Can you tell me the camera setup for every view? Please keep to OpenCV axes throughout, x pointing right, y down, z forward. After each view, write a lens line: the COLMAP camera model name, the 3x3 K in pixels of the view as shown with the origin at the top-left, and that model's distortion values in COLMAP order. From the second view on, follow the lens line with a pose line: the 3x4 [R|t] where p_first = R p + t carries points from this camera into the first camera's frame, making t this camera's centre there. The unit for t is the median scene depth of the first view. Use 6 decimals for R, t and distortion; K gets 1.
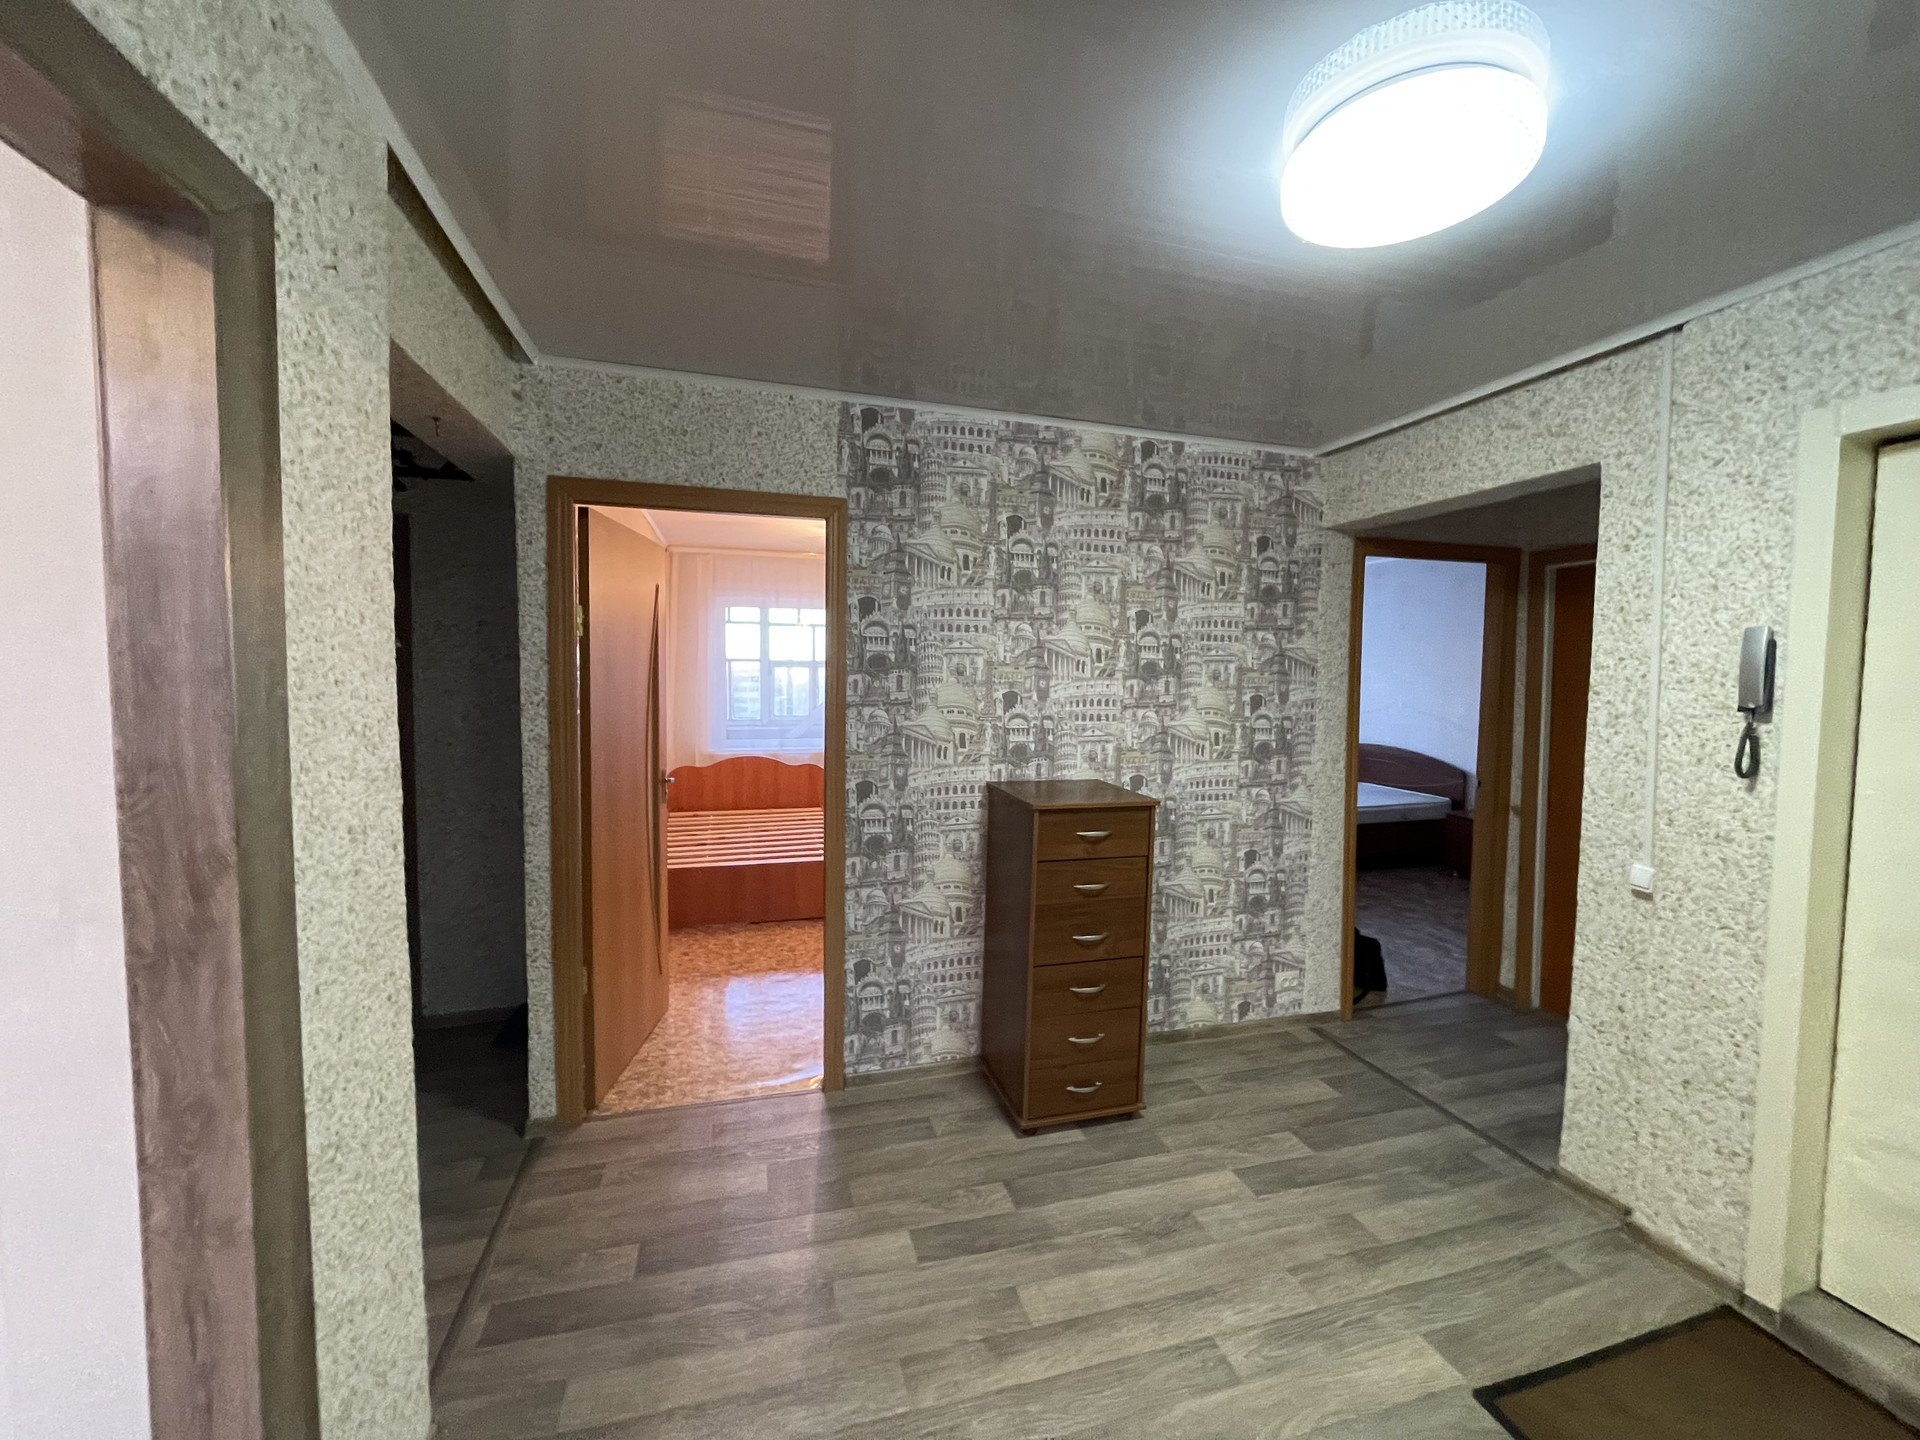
lens RADIAL K [[777.7, 0, 958.5], [0, 777.7, 709.3], [0, 0, 1]] dist [-0.001633, -0.001120]
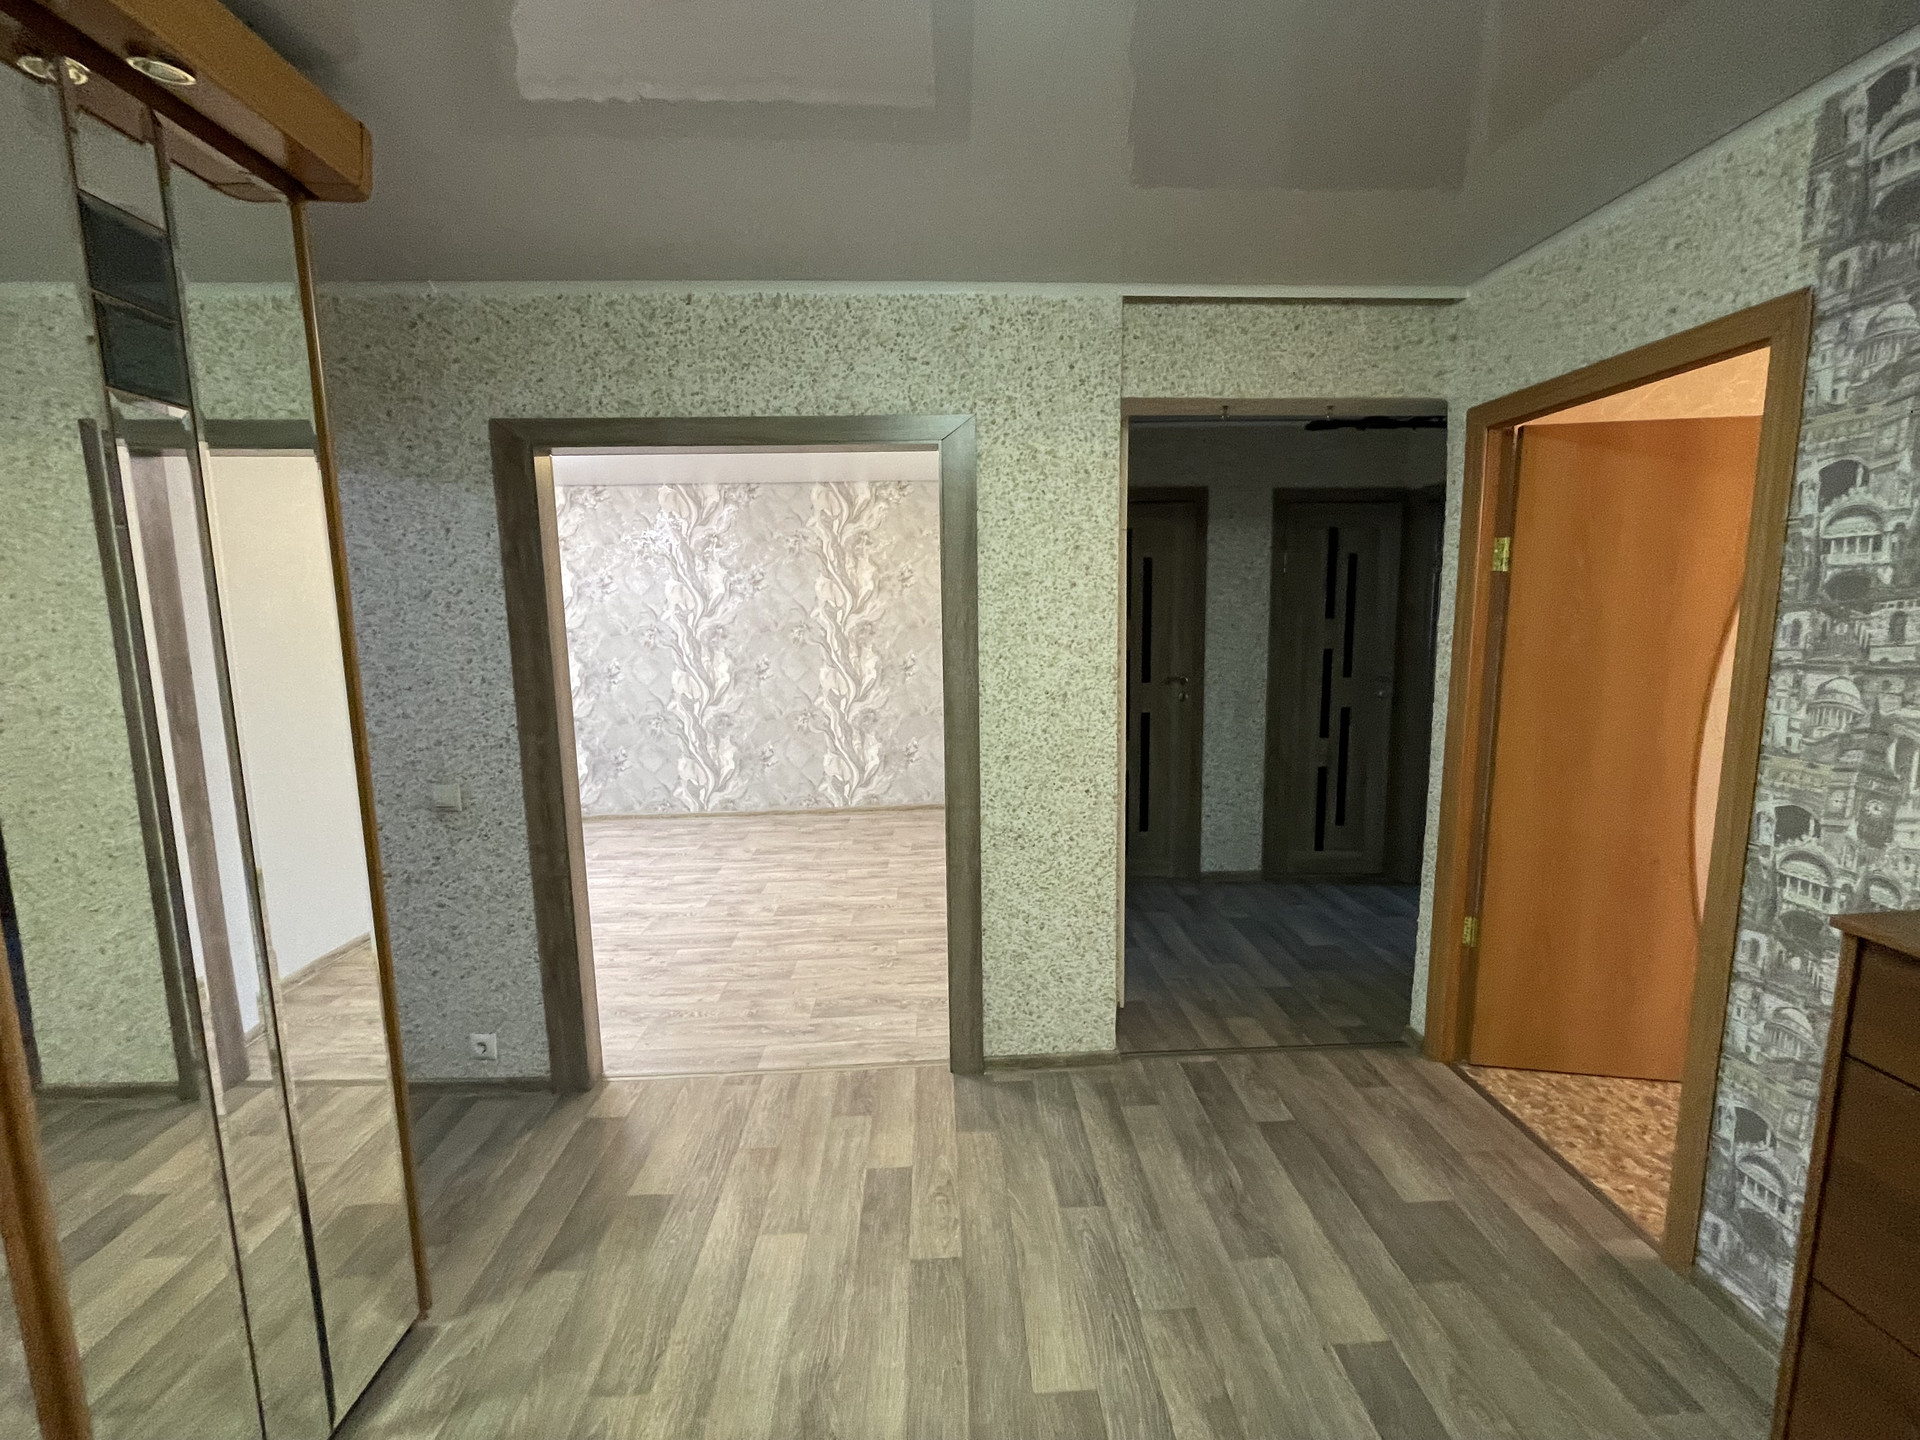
lens RADIAL K [[777.7, 0, 964.4], [0, 777.7, 709.0], [0, 0, 1]] dist [-0.001633, -0.001120]
pose [[-0.232269, 0.115183, -0.965807, 0.541875], [-0.039685, 0.991014, 0.127733, -0.022790], [0.971842, 0.067997, -0.225611, 0.557813]]
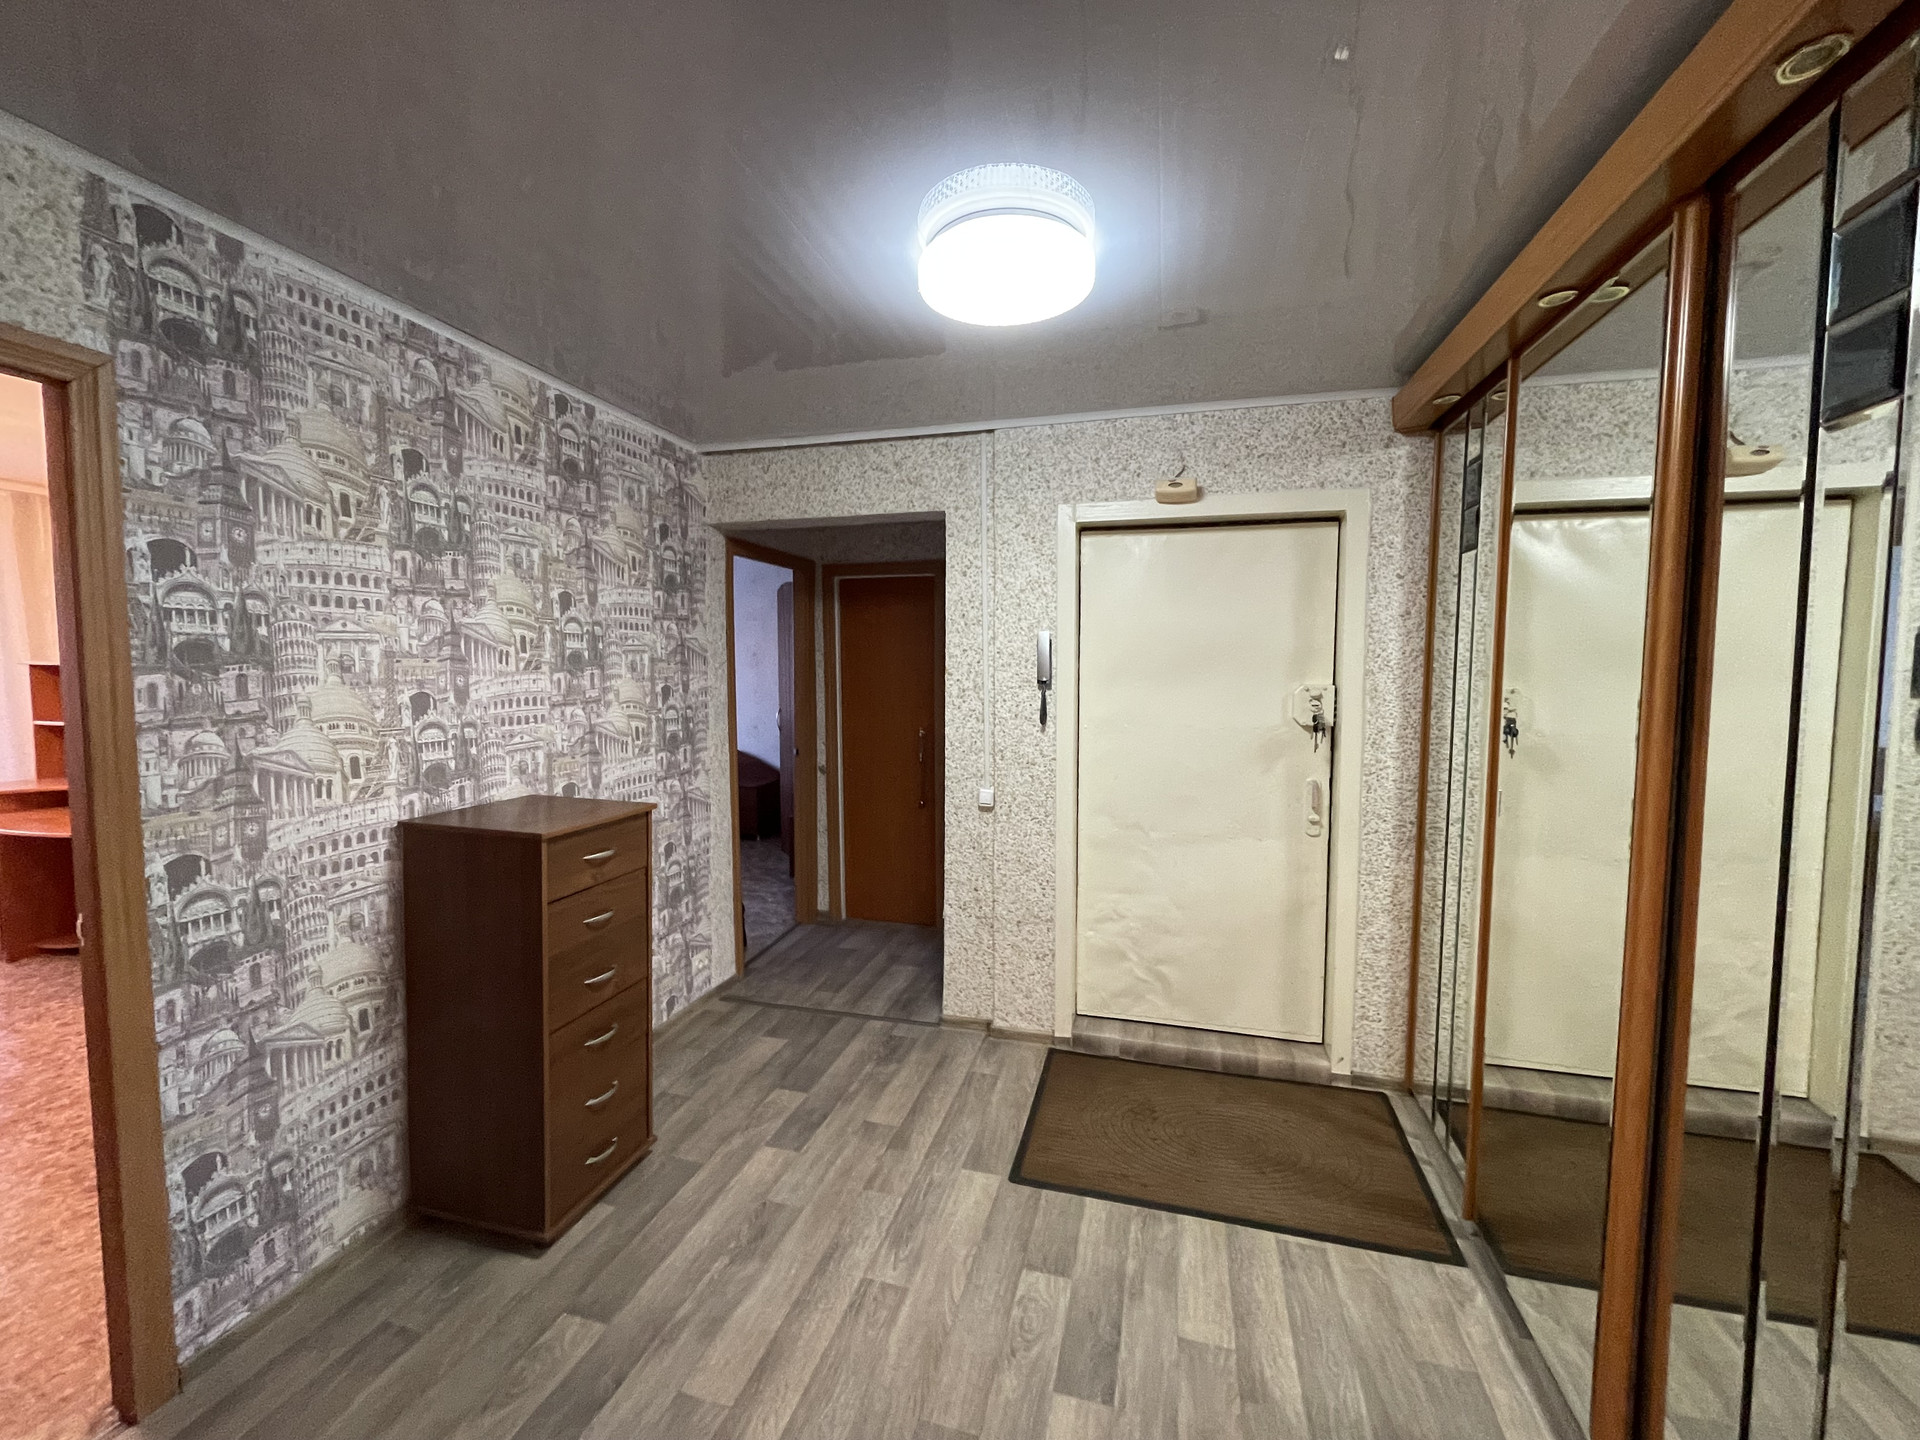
lens RADIAL K [[777.7, 0, 958.8], [0, 777.7, 711.0], [0, 0, 1]] dist [-0.001633, -0.001120]
pose [[0.520200, -0.063951, 0.851647, -0.310709], [0.049095, 0.997783, 0.044936, -0.014375], [-0.852632, 0.018436, 0.522186, 0.201243]]
